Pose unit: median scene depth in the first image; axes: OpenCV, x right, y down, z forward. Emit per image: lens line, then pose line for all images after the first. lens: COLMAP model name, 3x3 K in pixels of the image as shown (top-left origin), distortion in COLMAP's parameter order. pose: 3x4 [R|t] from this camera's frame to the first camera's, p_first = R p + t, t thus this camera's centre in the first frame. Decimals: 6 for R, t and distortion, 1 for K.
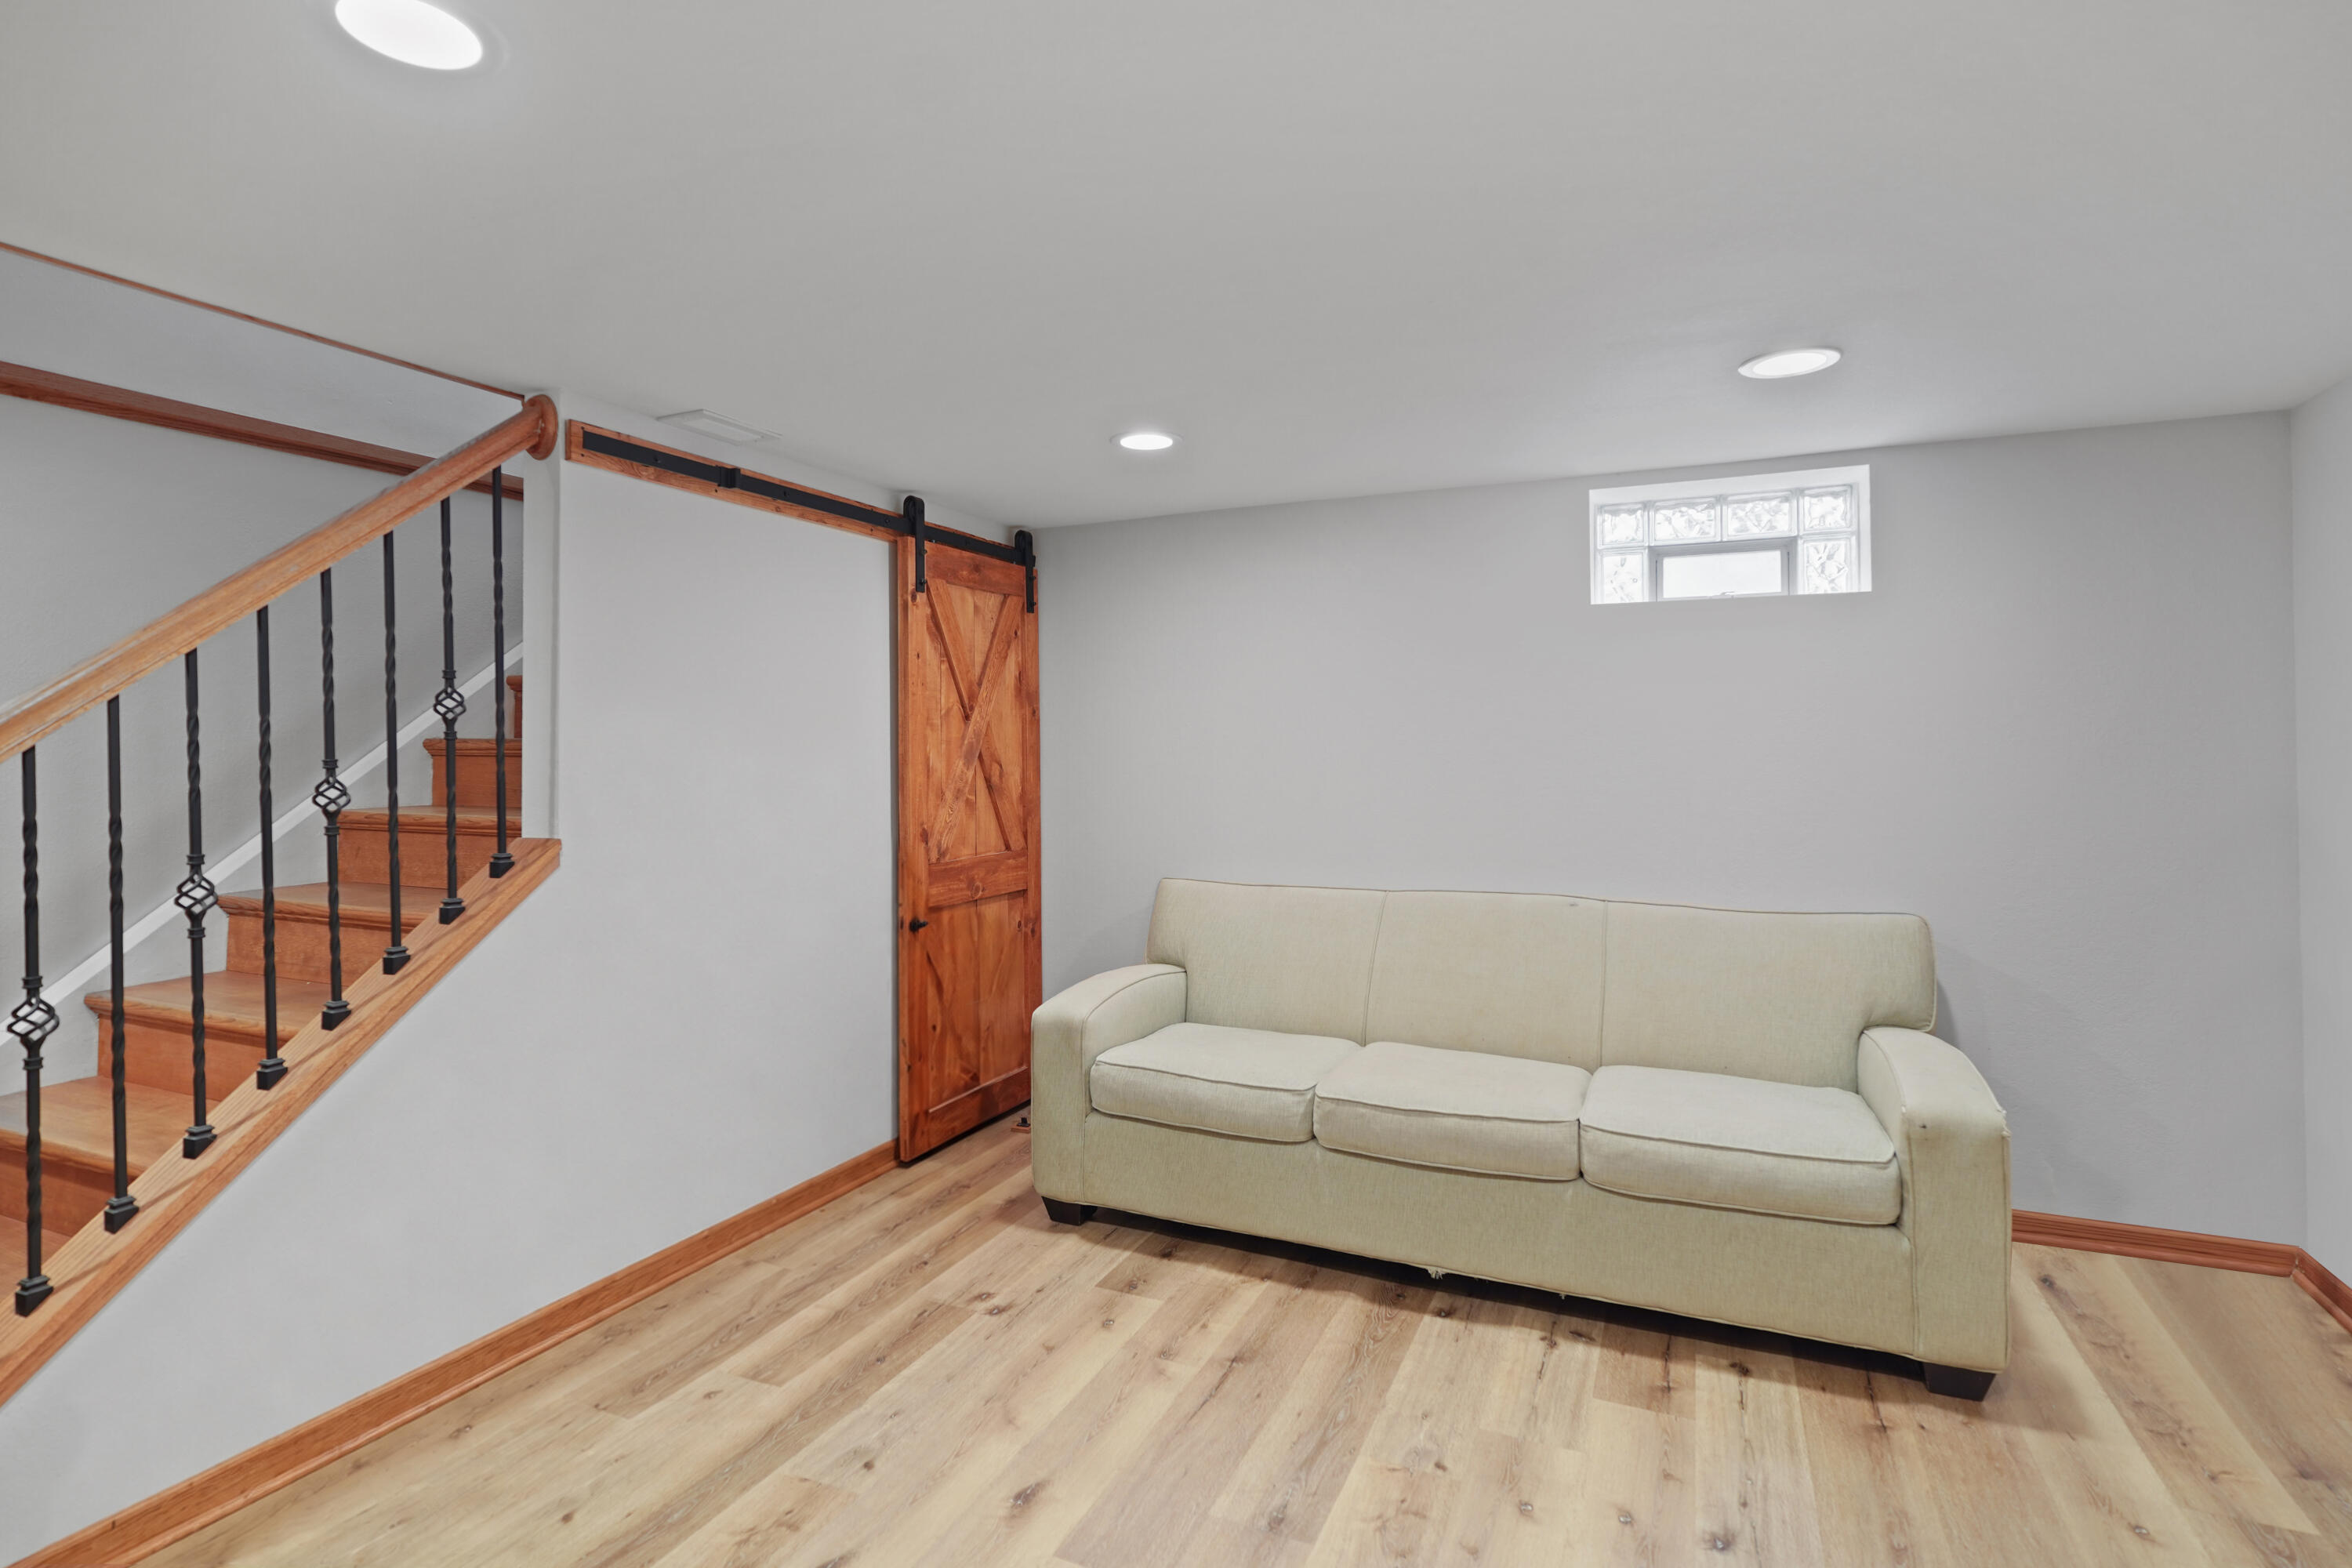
lens RADIAL K [[1140.3, 0, 1147.9], [0, 1140.3, 764.6], [0, 0, 1]] dist [-0.000544, -0.002647]
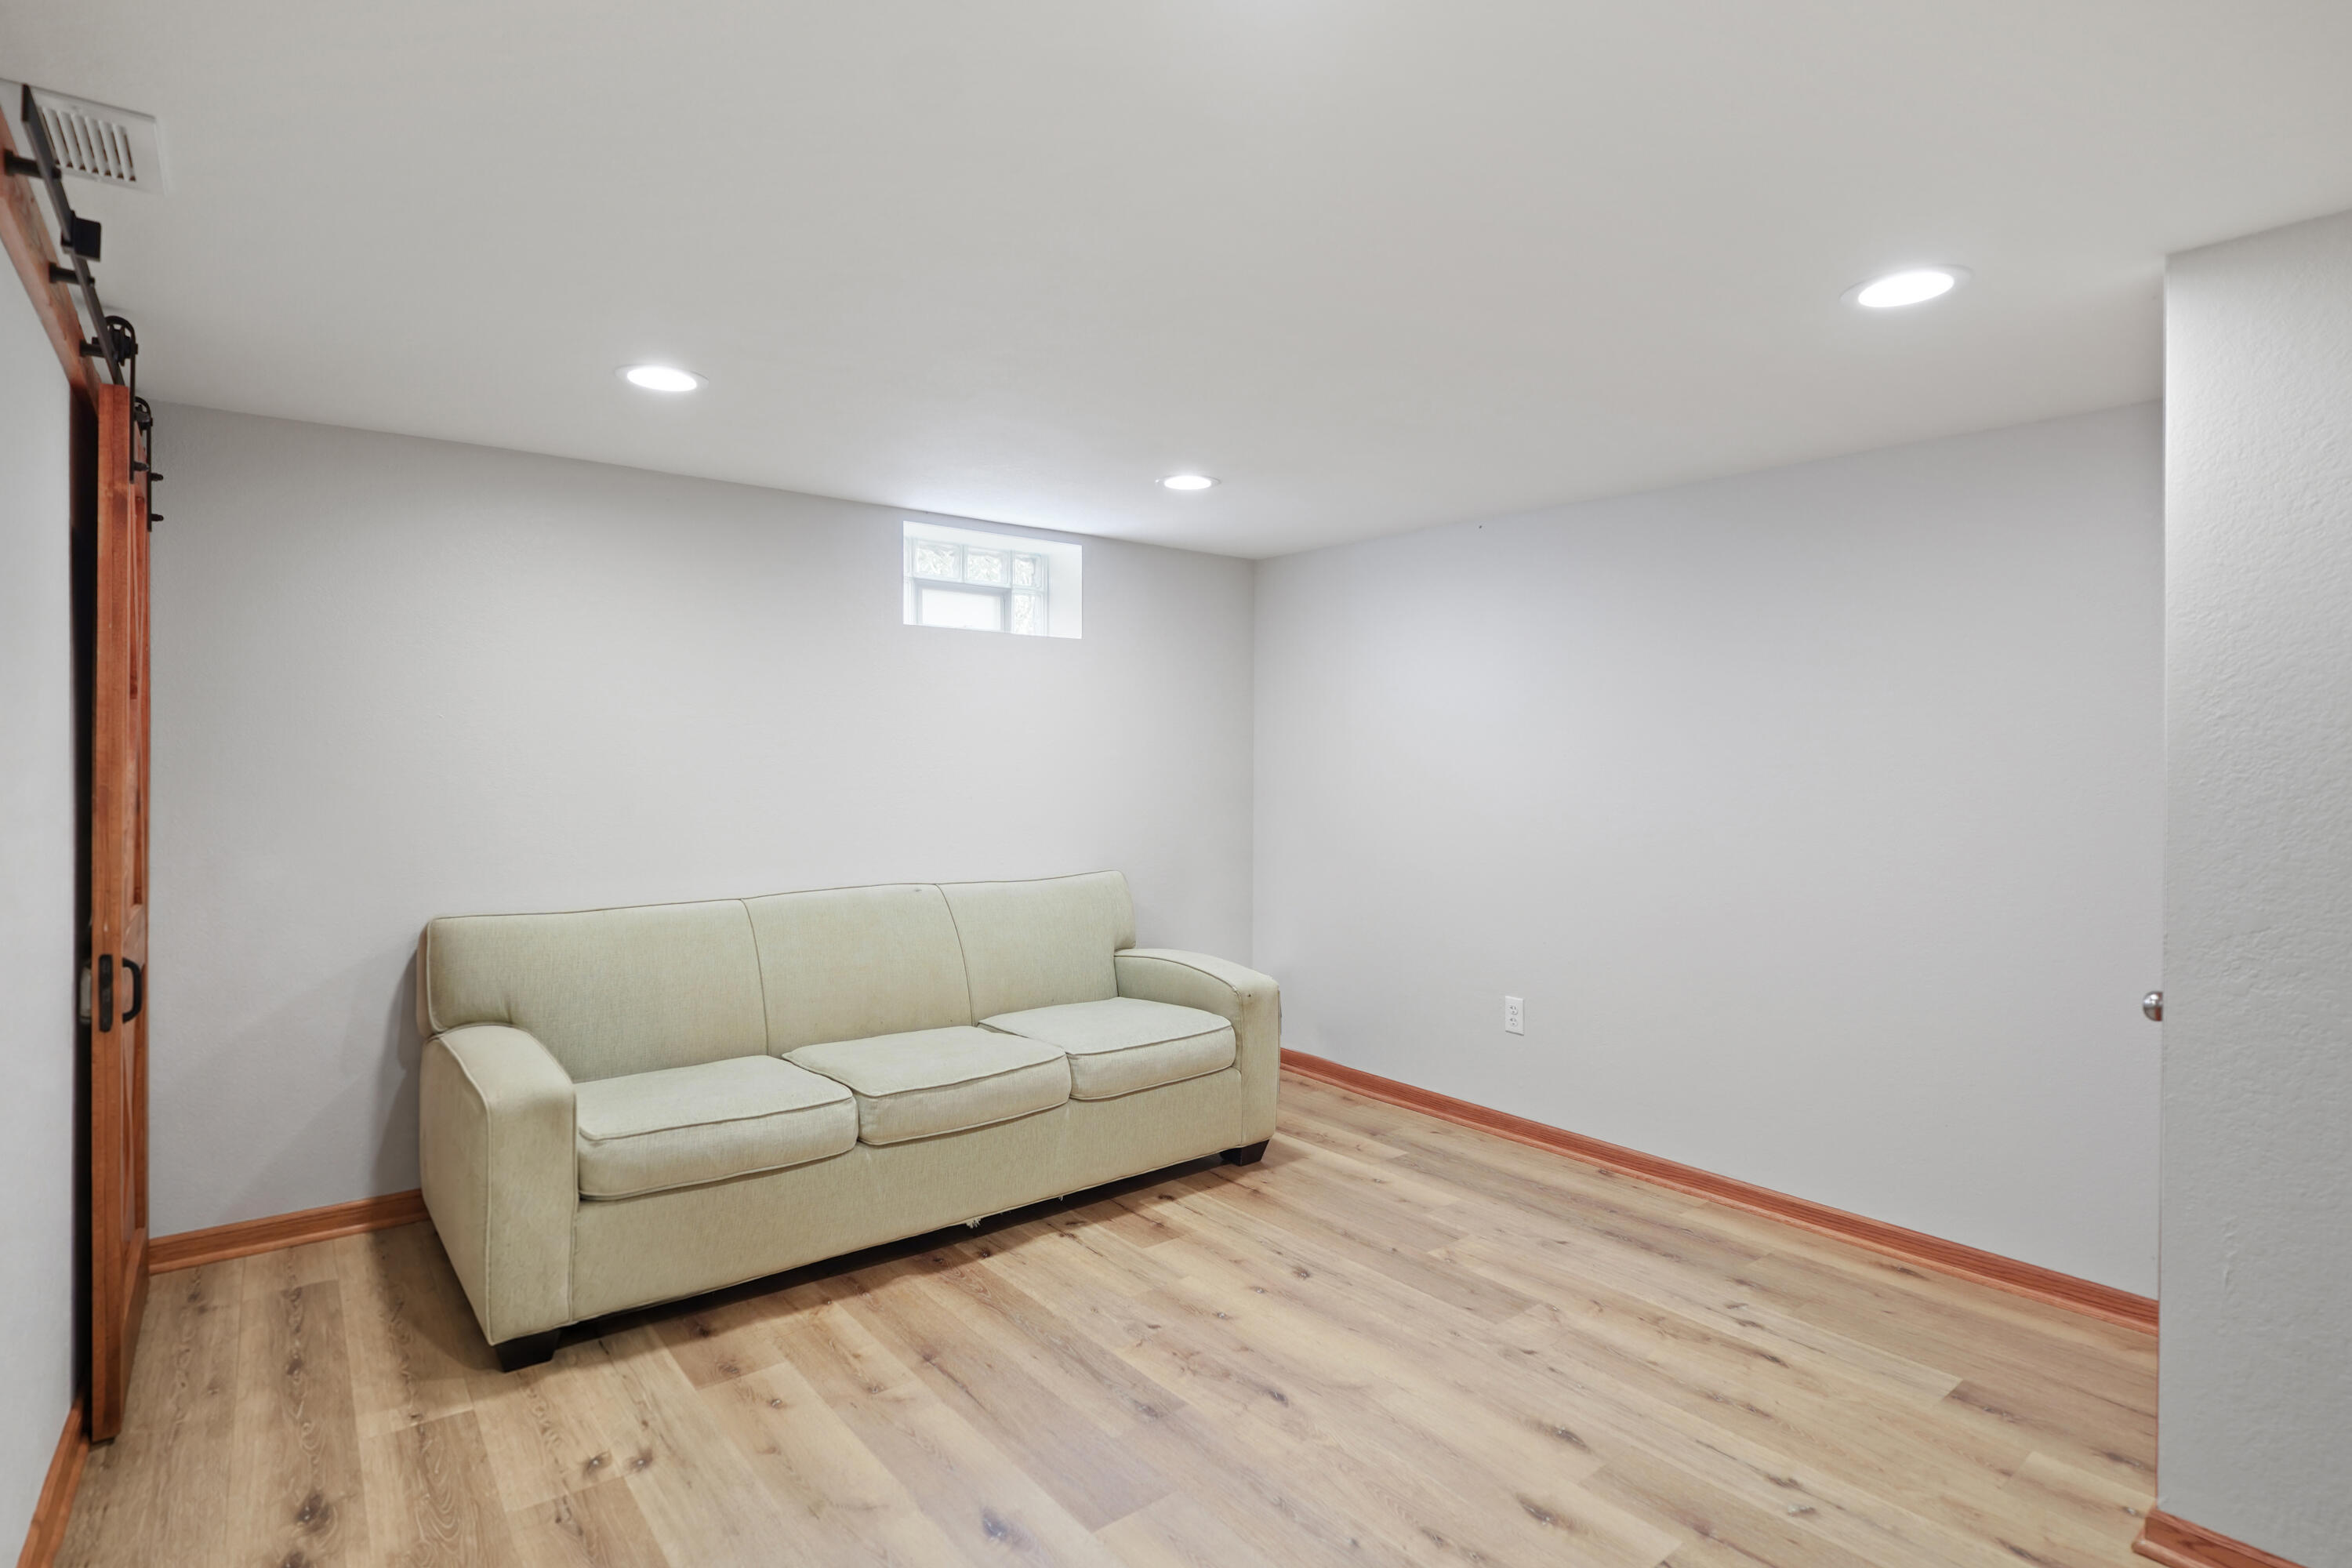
lens RADIAL K [[1162.0, 0, 1176.0], [0, 1162.0, 784.0], [0, 0, 1]] dist [0.000549, -0.031061]
pose [[0.444140, -0.015197, 0.895829, -0.682969], [0.002273, 0.999872, 0.015835, -0.000228], [-0.895955, -0.004997, 0.444118, 0.327831]]
